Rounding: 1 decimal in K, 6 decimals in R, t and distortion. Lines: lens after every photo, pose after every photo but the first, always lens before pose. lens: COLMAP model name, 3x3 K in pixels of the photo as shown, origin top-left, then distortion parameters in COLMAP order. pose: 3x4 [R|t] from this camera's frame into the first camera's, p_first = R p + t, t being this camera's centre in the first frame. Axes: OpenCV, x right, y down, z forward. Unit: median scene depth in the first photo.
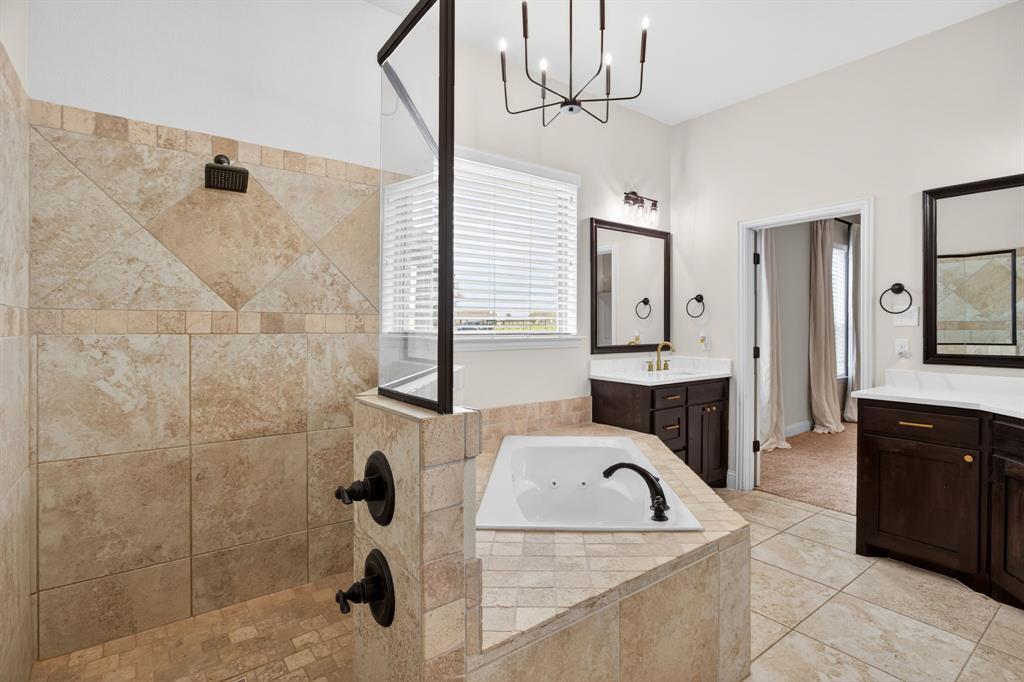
lens RADIAL K [[497.0, 0, 515.3], [0, 497.0, 336.9], [0, 0, 1]] dist [-0.005242, 0.000839]
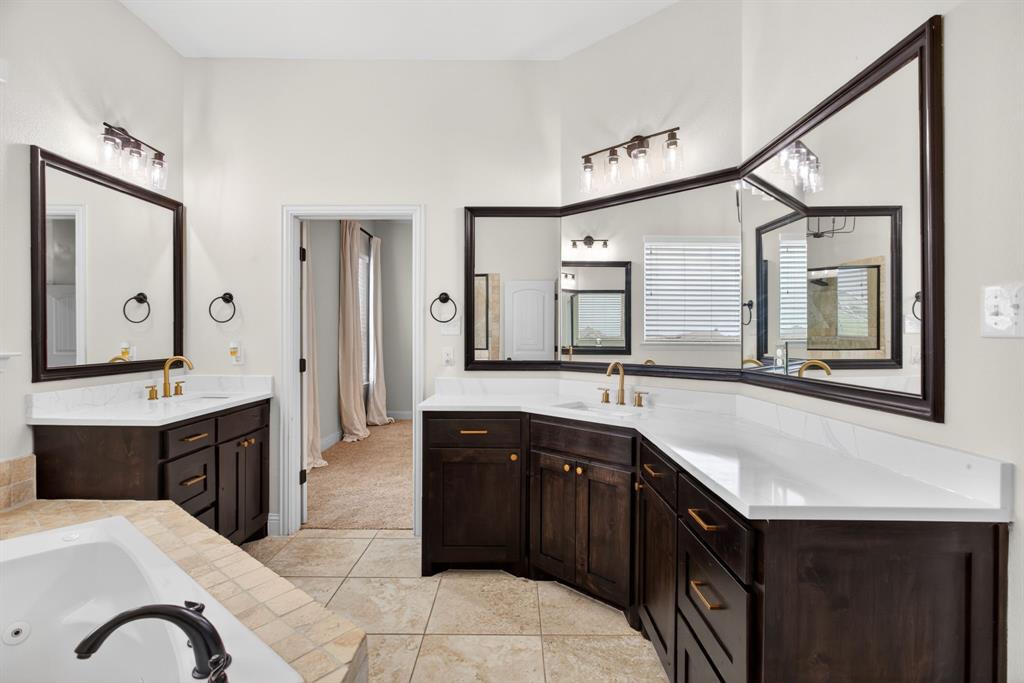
lens RADIAL K [[497.0, 0, 515.3], [0, 497.0, 337.4], [0, 0, 1]] dist [-0.005242, 0.000839]
pose [[0.600656, -0.001945, 0.799505, 0.029482], [0.013599, 0.999877, -0.007785, -0.004934], [-0.799392, 0.015549, 0.600609, 0.206734]]
